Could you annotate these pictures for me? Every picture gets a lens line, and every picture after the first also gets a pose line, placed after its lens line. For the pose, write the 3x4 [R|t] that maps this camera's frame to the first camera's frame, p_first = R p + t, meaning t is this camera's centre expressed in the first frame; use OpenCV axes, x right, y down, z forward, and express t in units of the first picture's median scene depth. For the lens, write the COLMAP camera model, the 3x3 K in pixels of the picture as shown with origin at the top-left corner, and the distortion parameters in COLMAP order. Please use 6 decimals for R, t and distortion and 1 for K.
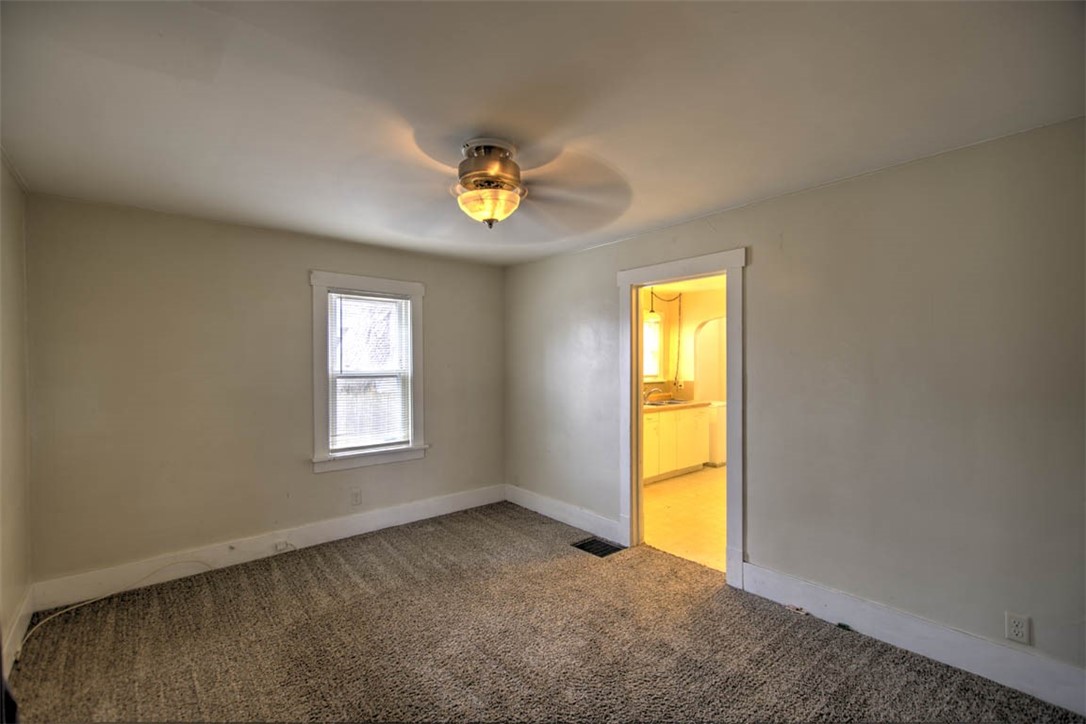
lens RADIAL K [[462.3, 0, 543.0], [0, 462.3, 362.0], [0, 0, 1]] dist [0.001192, -0.000593]
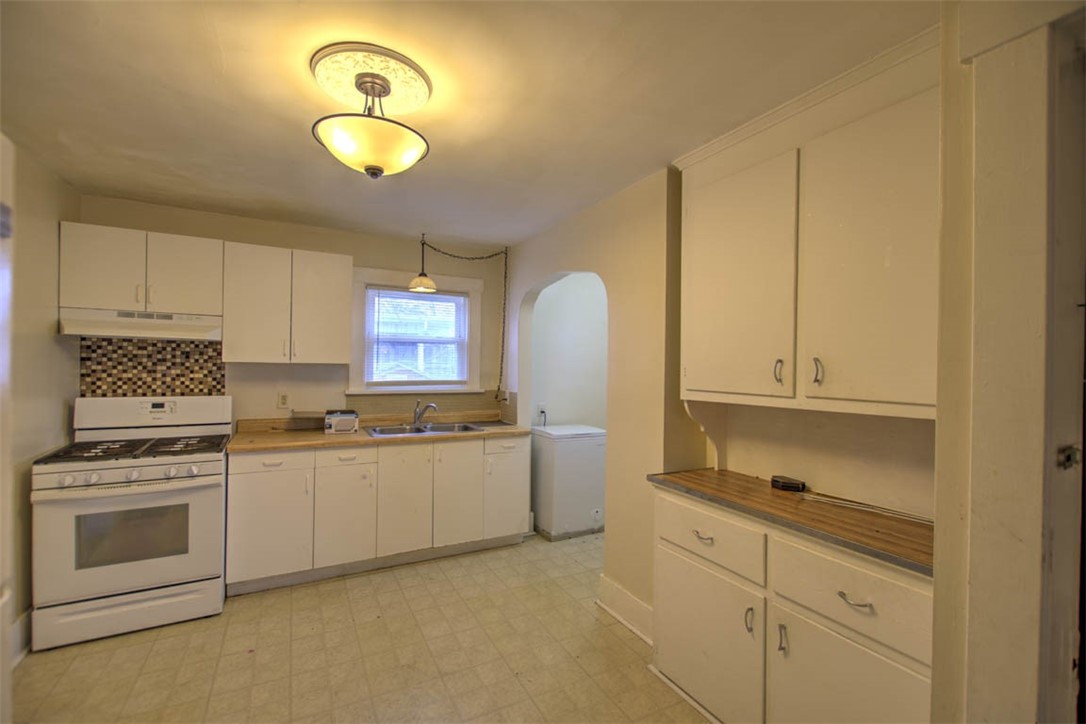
lens RADIAL K [[462.3, 0, 543.0], [0, 462.3, 362.0], [0, 0, 1]] dist [0.001192, -0.000593]
pose [[0.976401, 0.020252, -0.215015, 0.480776], [-0.020934, 0.999780, -0.000892, 0.001319], [0.214950, 0.005372, 0.976610, 0.420427]]
